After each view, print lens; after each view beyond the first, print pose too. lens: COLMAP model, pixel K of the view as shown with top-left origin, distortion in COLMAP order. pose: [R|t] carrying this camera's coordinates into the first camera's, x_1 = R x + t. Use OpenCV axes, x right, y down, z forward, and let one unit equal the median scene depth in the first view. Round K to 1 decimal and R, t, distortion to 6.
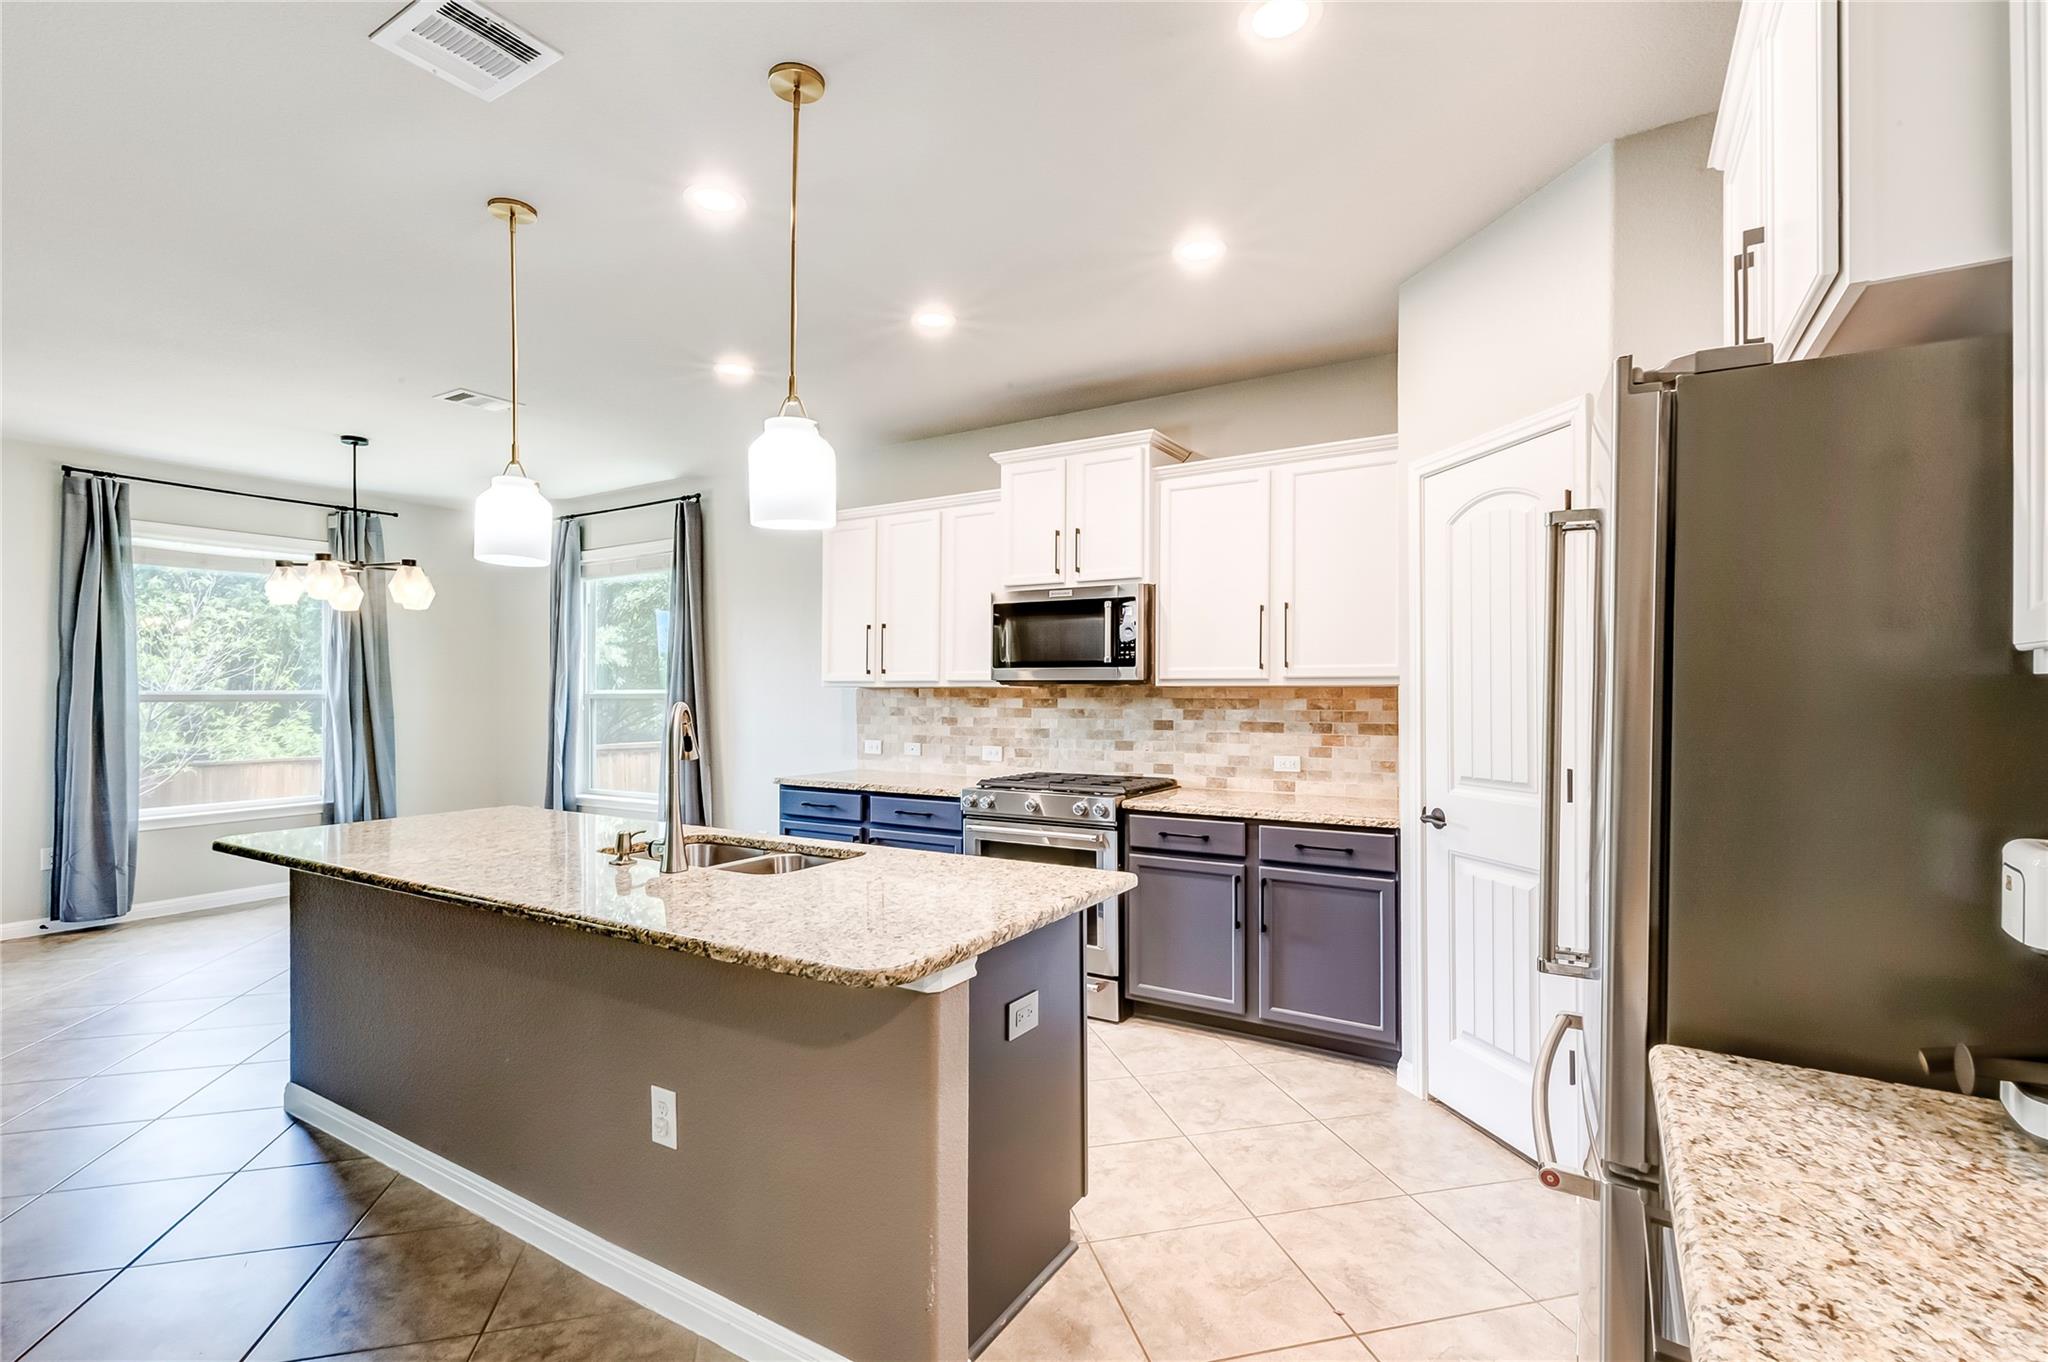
lens RADIAL K [[927.1, 0, 1022.2], [0, 927.1, 687.5], [0, 0, 1]] dist [0.004964, 0.000080]
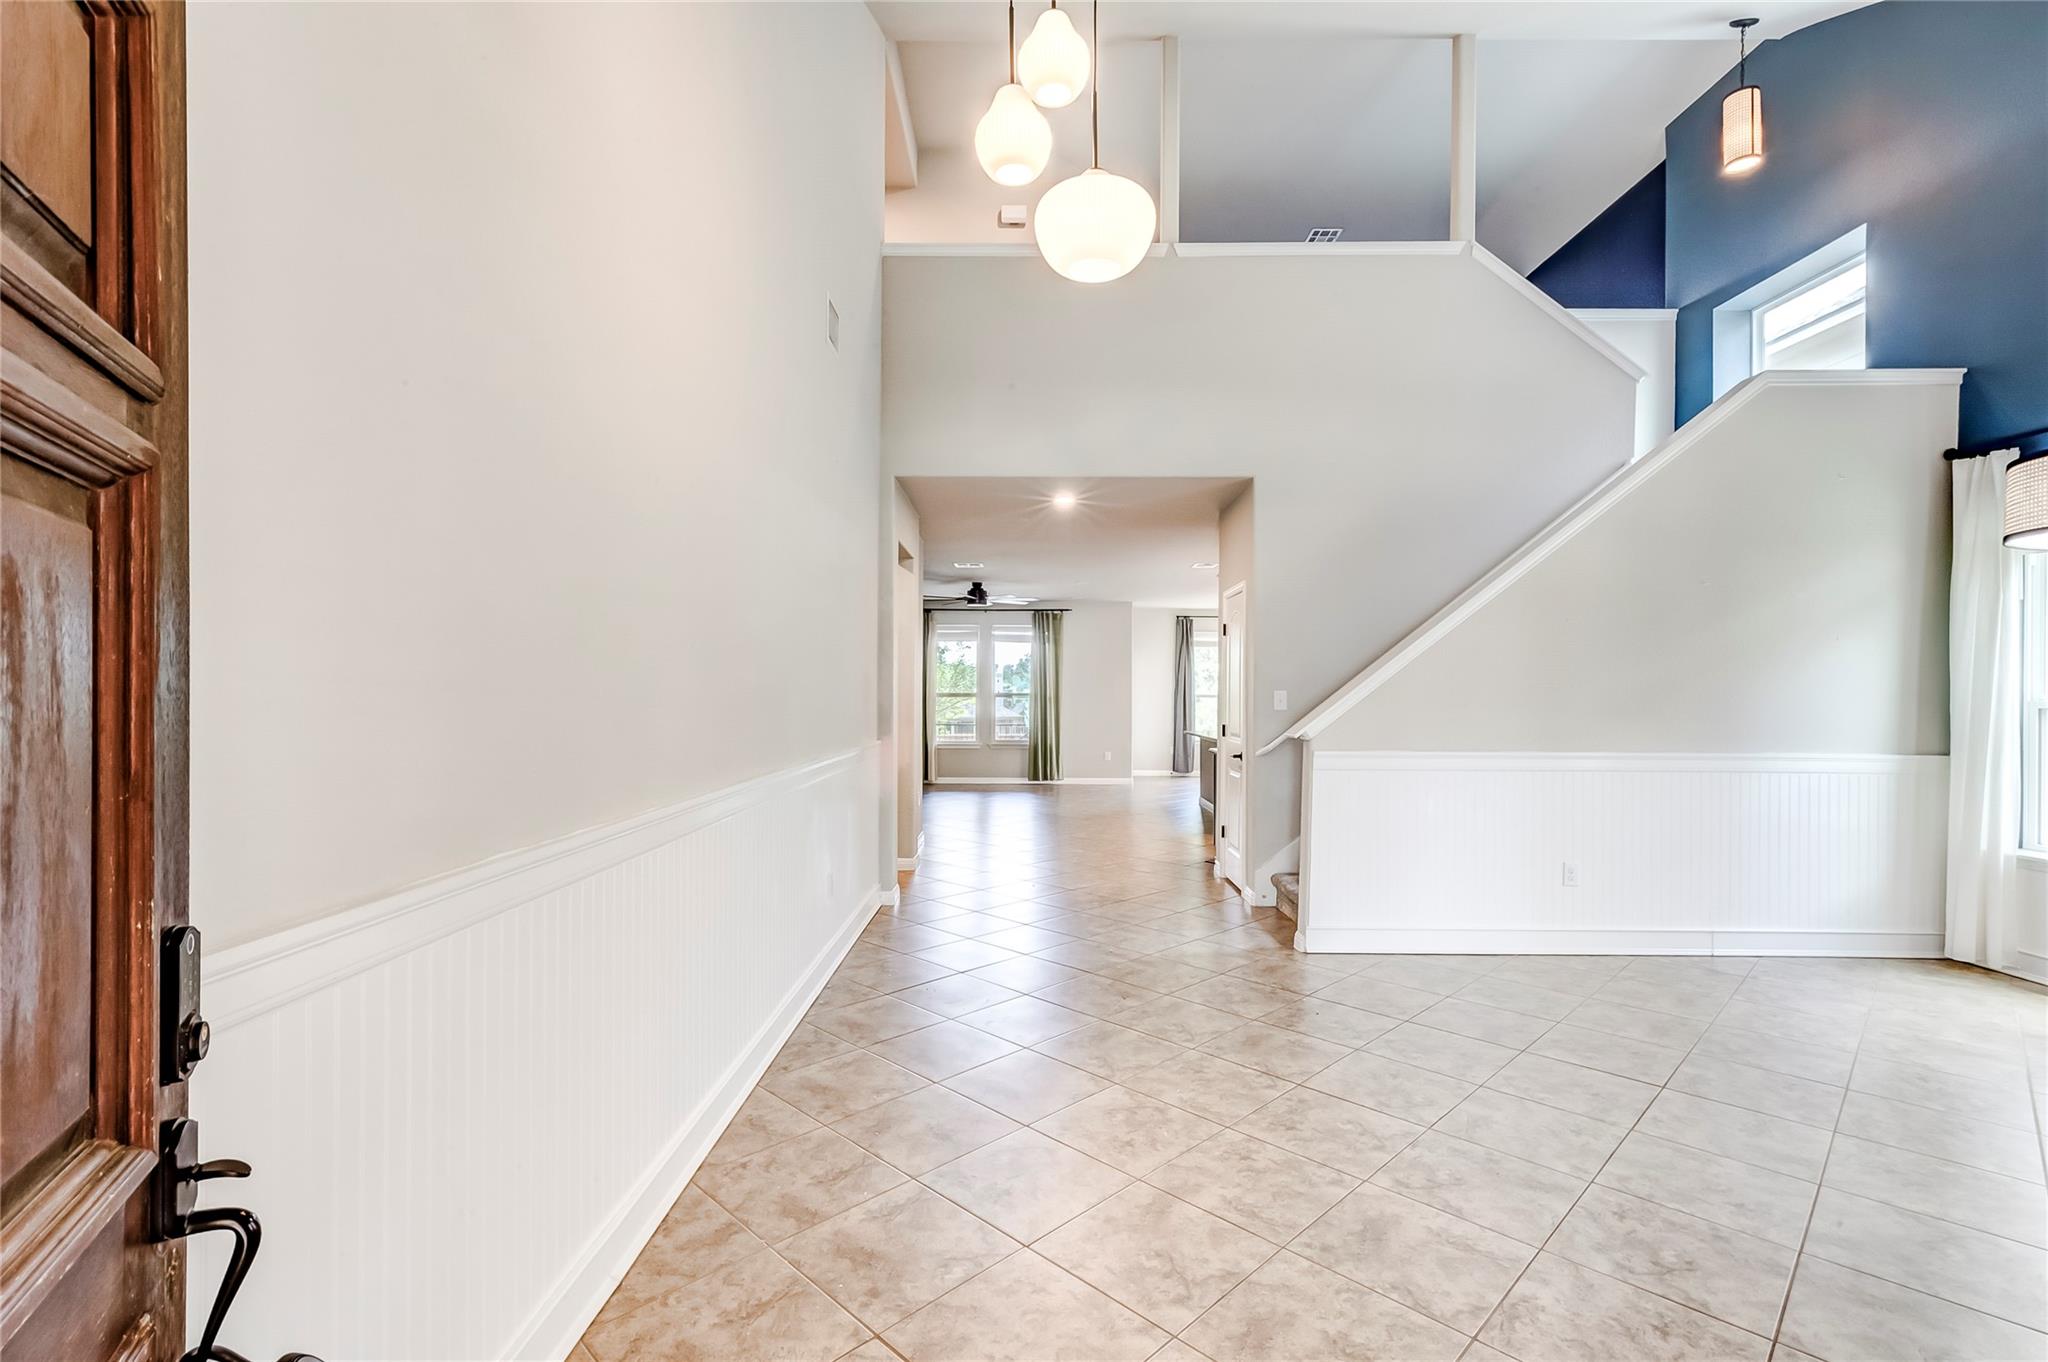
lens RADIAL K [[921.1, 0, 1024.0], [0, 921.1, 688.0], [0, 0, 1]] dist [0.005364, -0.000576]
pose [[0.523206, 0.000994, -0.852206, 1.375625], [-0.001636, 0.999999, 0.000162, -0.014531], [0.852205, 0.001309, 0.523207, -1.066738]]
